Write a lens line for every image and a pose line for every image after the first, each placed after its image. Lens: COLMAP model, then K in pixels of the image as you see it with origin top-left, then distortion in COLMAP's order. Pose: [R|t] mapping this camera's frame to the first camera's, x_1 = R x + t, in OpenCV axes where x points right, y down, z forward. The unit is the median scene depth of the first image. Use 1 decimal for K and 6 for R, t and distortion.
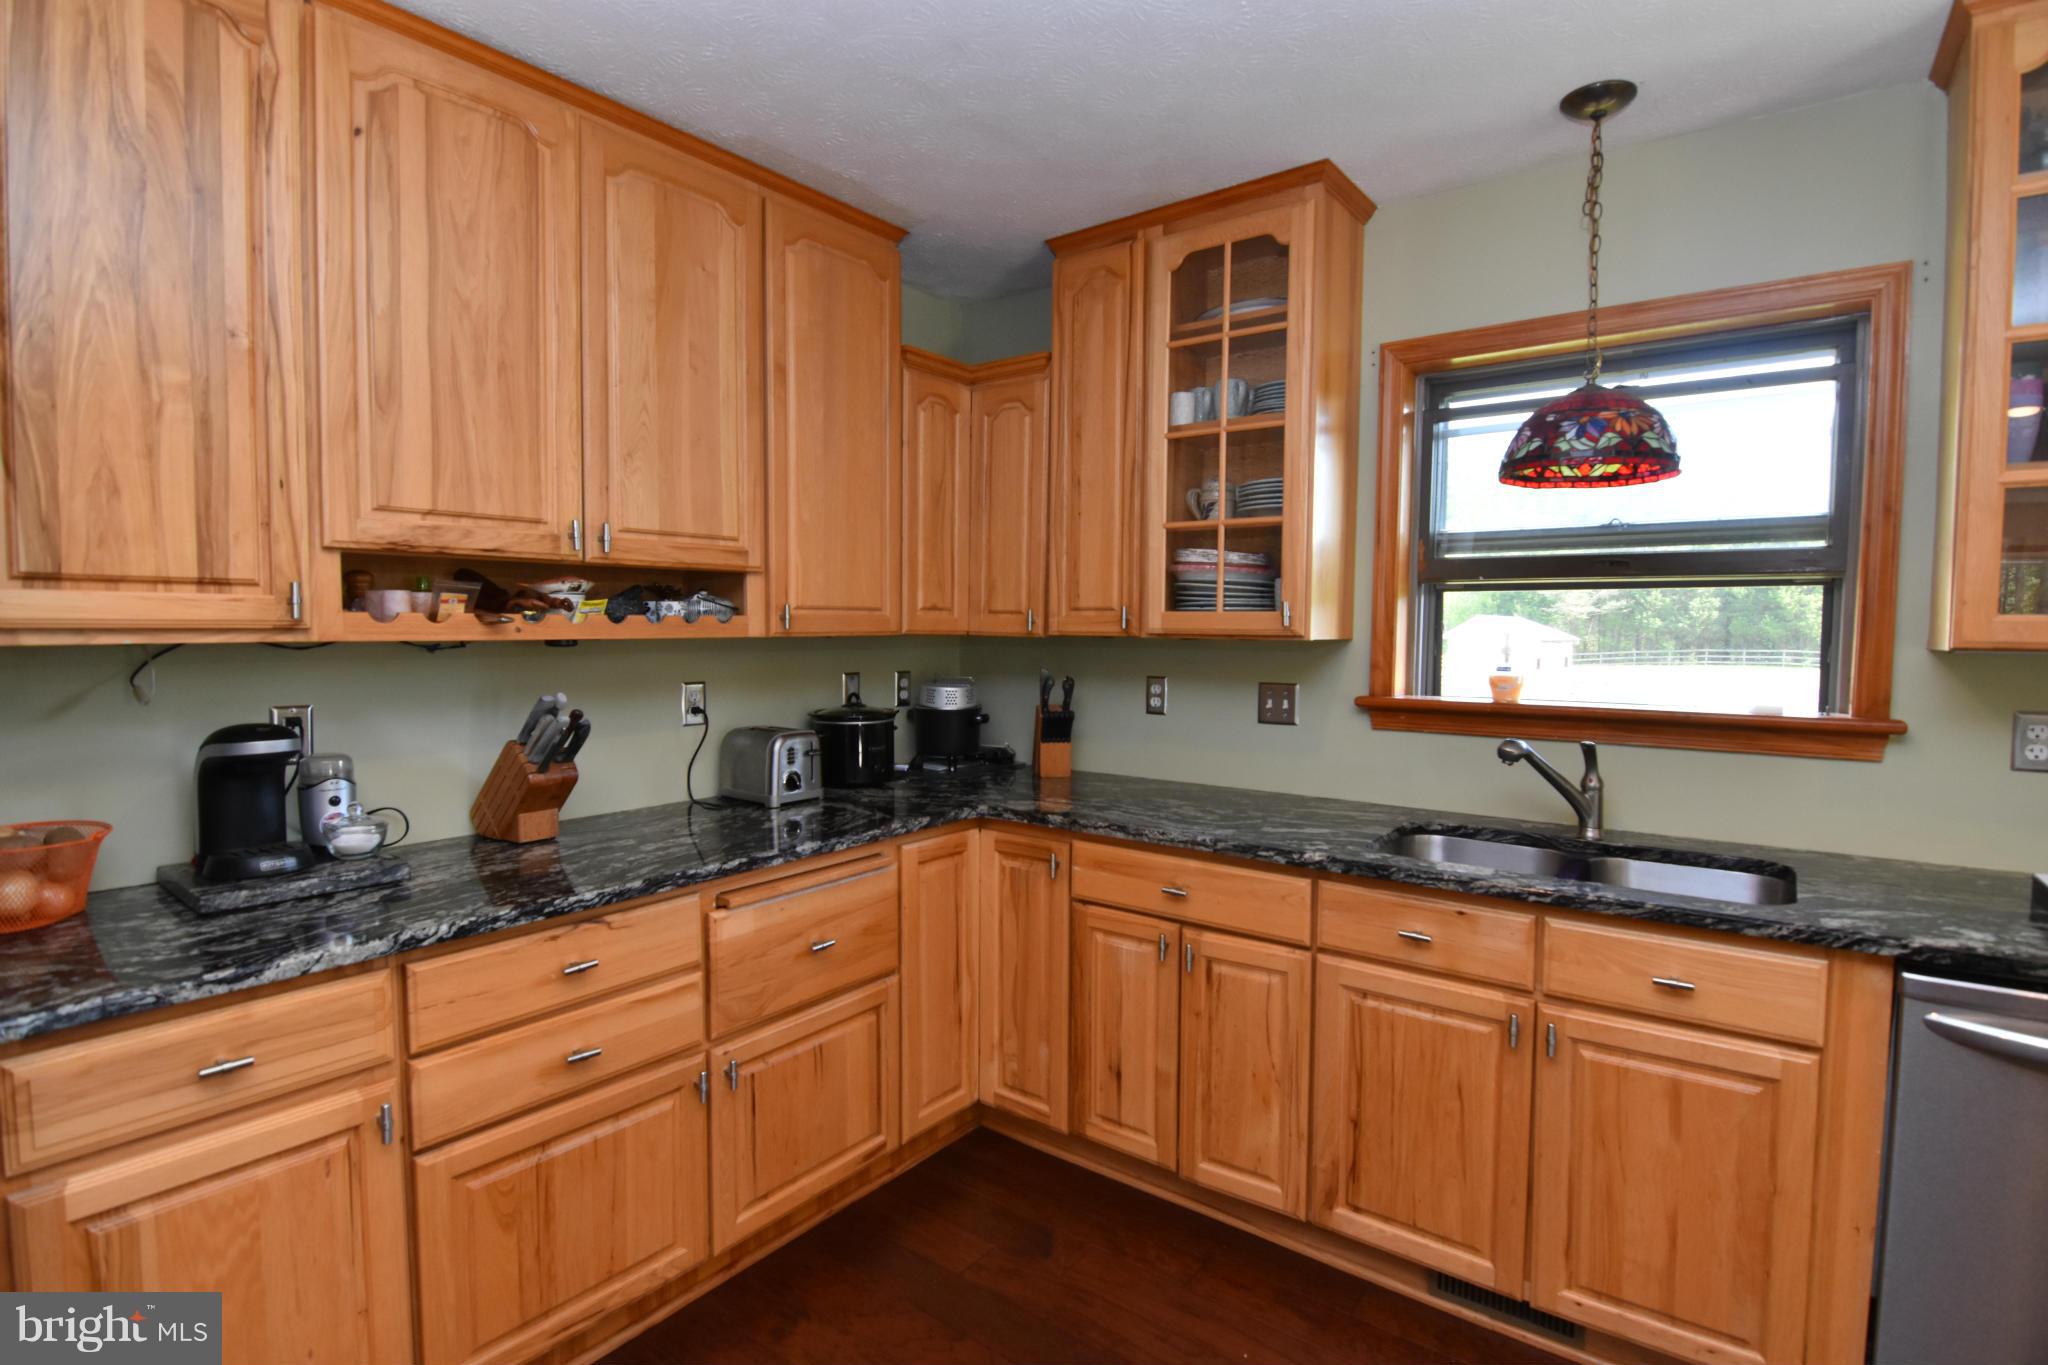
lens RADIAL K [[991.5, 0, 1033.4], [0, 991.5, 683.1], [0, 0, 1]] dist [-0.008446, -0.009148]
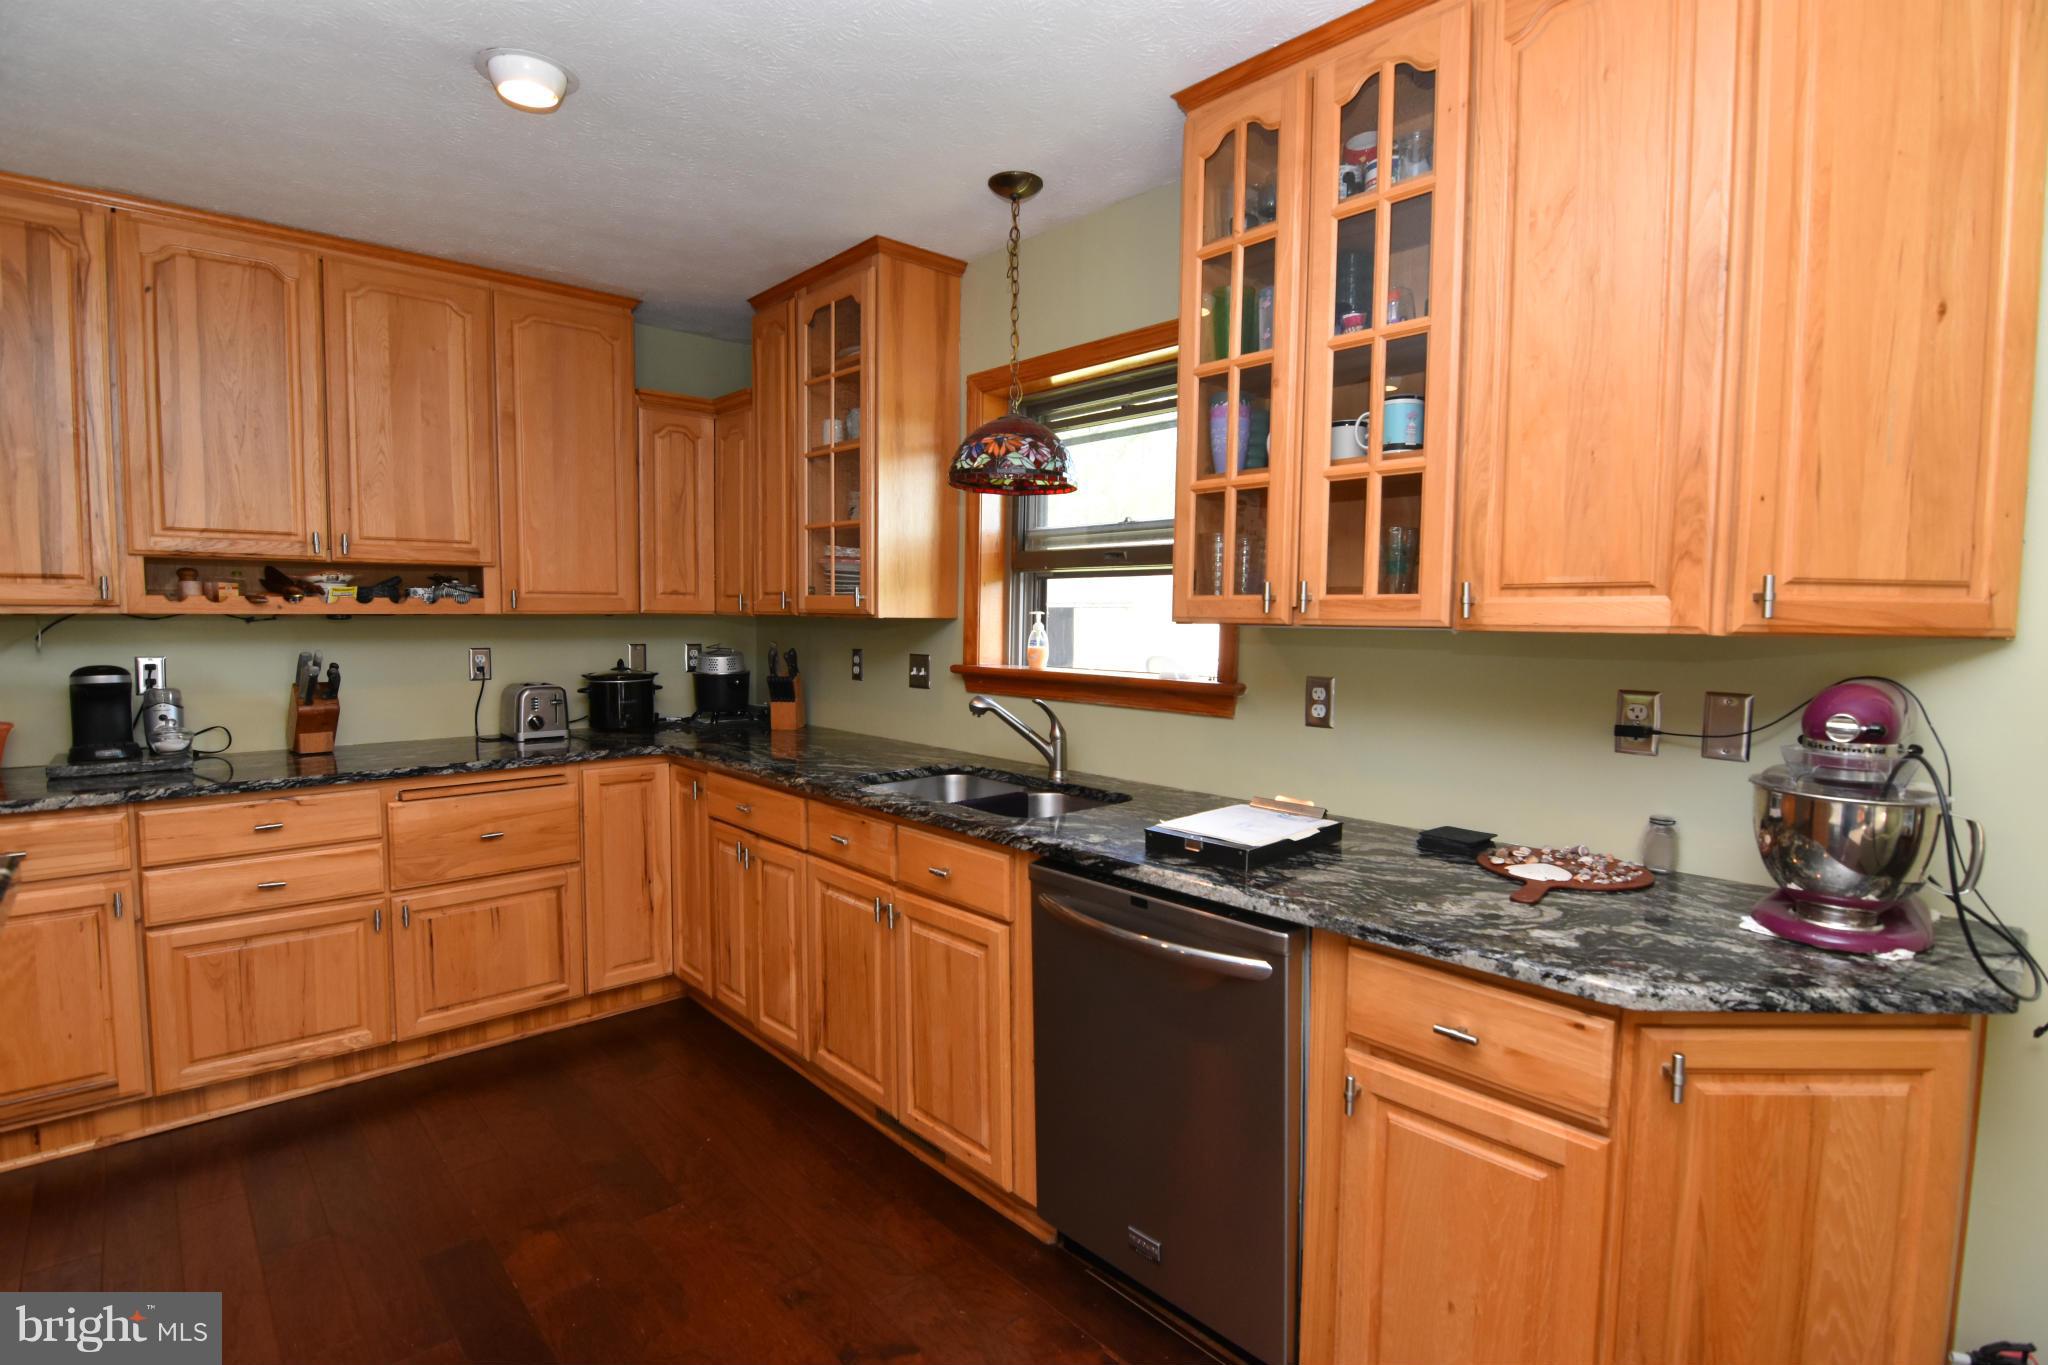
lens RADIAL K [[991.5, 0, 1033.4], [0, 991.5, 683.1], [0, 0, 1]] dist [-0.008446, -0.009148]
pose [[0.983784, 0.016254, -0.178621, 0.818879], [-0.014057, 0.999809, 0.013560, 0.023025], [0.178807, -0.010830, 0.983825, -0.239324]]
